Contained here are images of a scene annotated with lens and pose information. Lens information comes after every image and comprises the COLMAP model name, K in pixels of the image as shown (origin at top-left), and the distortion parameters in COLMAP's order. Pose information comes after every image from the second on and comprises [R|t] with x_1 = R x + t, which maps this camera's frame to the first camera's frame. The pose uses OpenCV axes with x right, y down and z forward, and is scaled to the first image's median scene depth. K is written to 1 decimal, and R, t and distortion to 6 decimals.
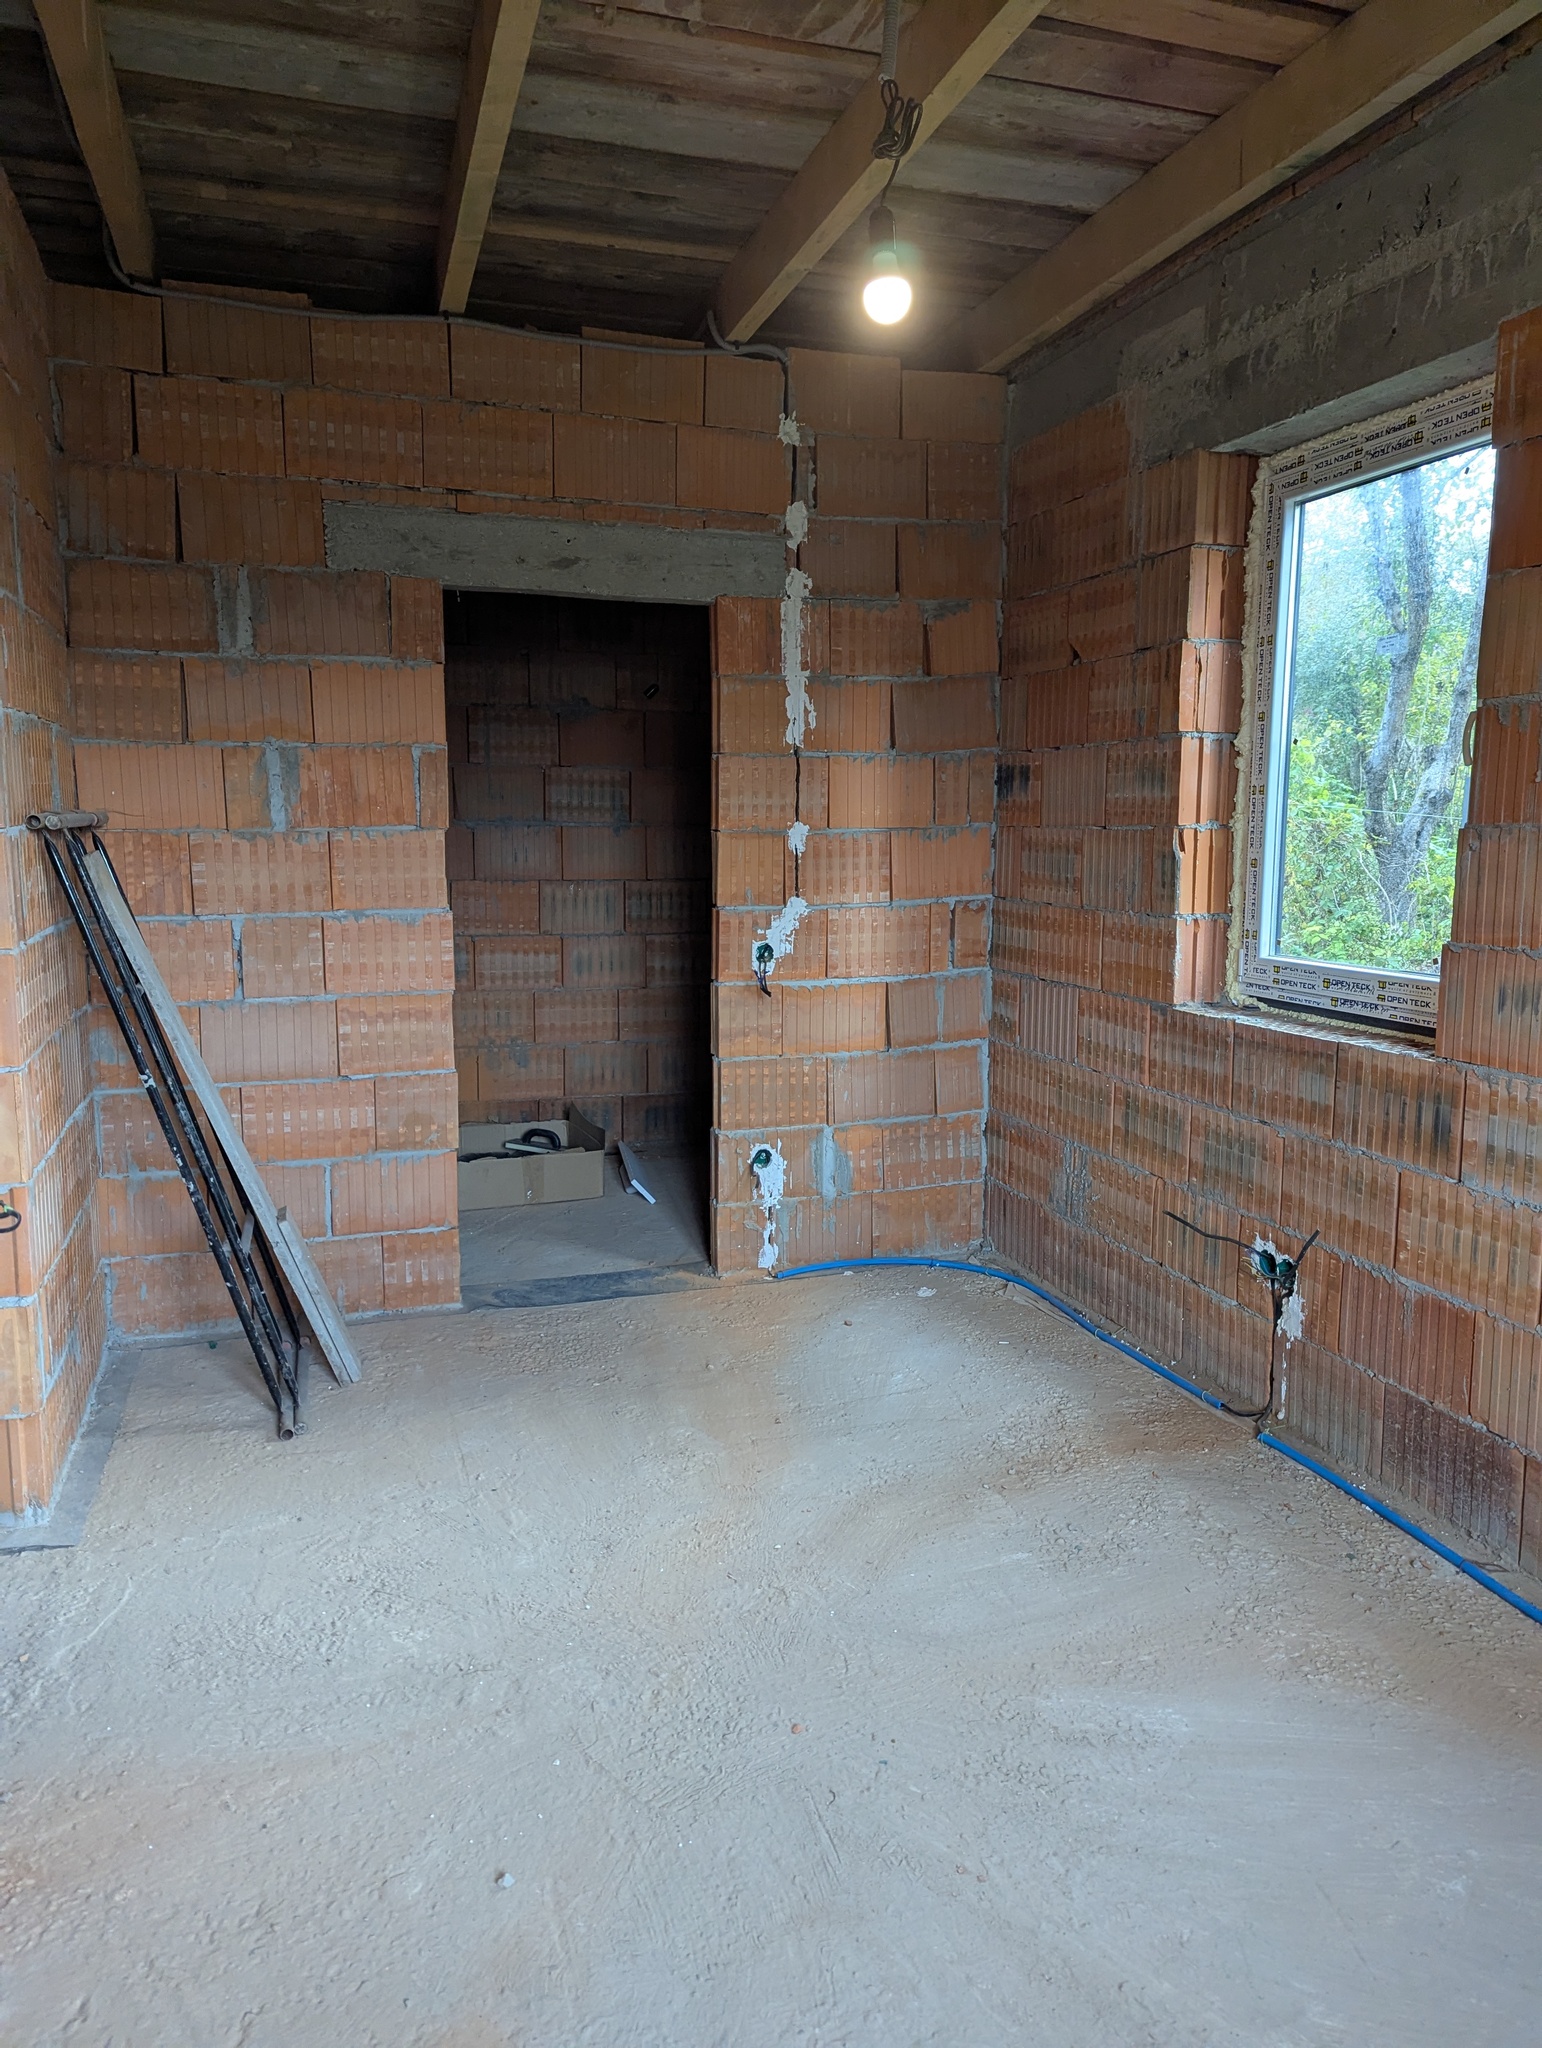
lens RADIAL K [[1429.1, 0, 780.2], [0, 1429.1, 1010.3], [0, 0, 1]] dist [0.073790, -0.059631]
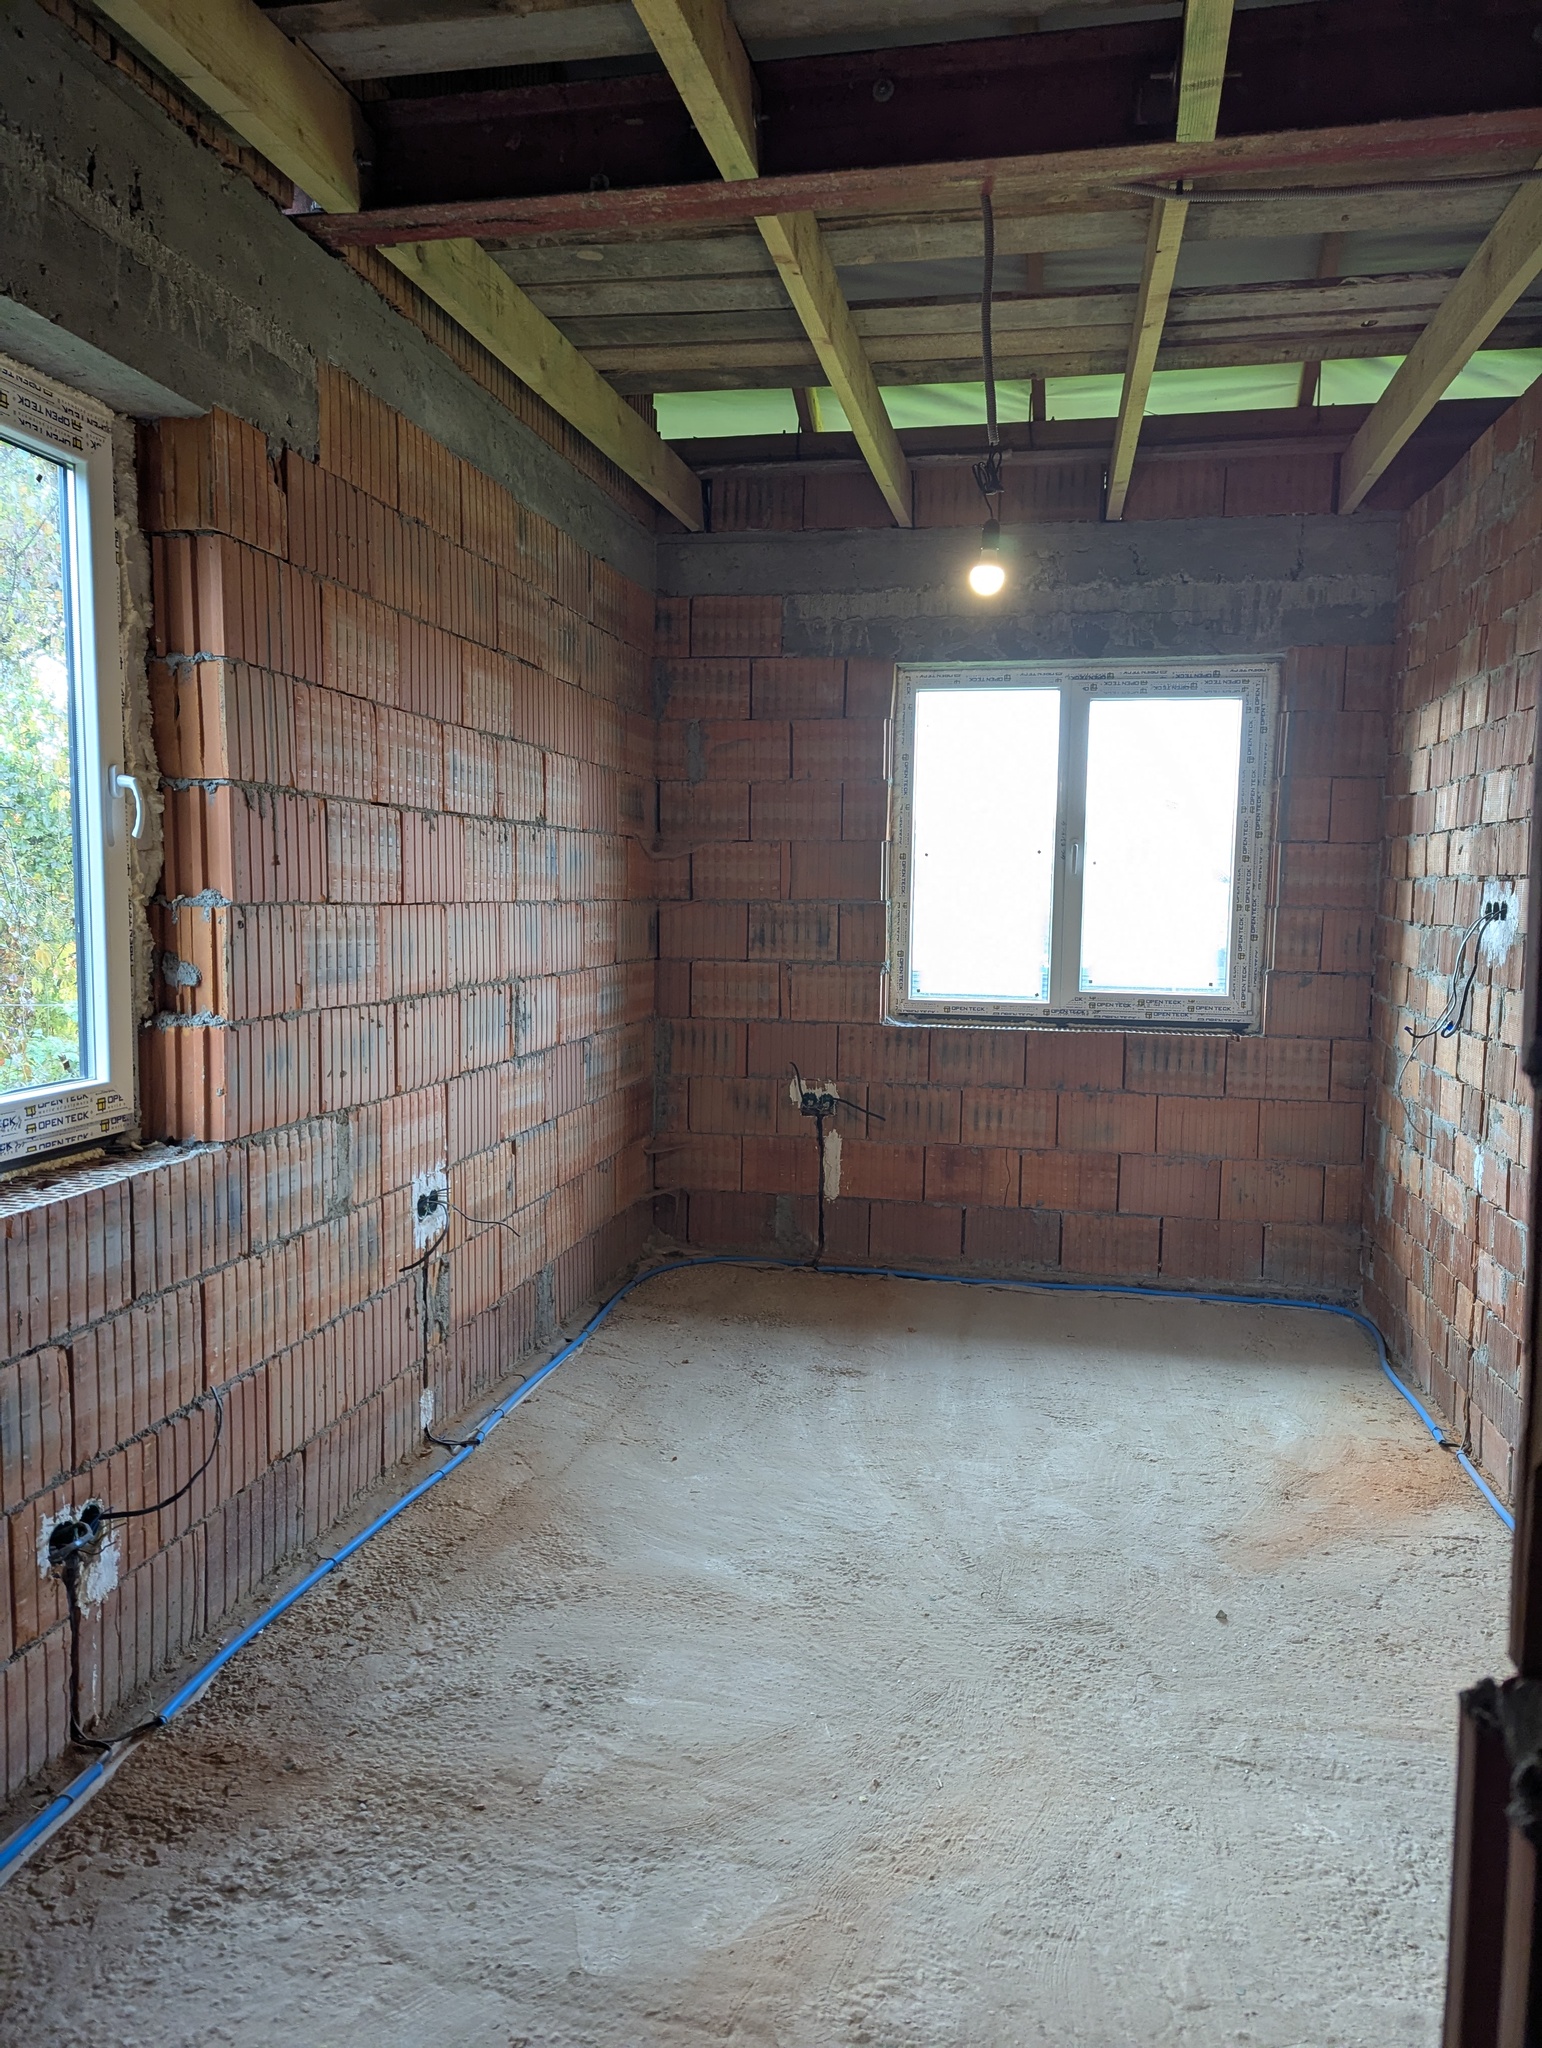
lens RADIAL K [[1429.1, 0, 784.2], [0, 1429.1, 1008.6], [0, 0, 1]] dist [0.073790, -0.059631]
pose [[-0.869236, -0.061745, 0.490527, -0.315923], [0.042662, 0.979102, 0.198844, -0.216684], [-0.492554, 0.193769, -0.848437, 1.519840]]
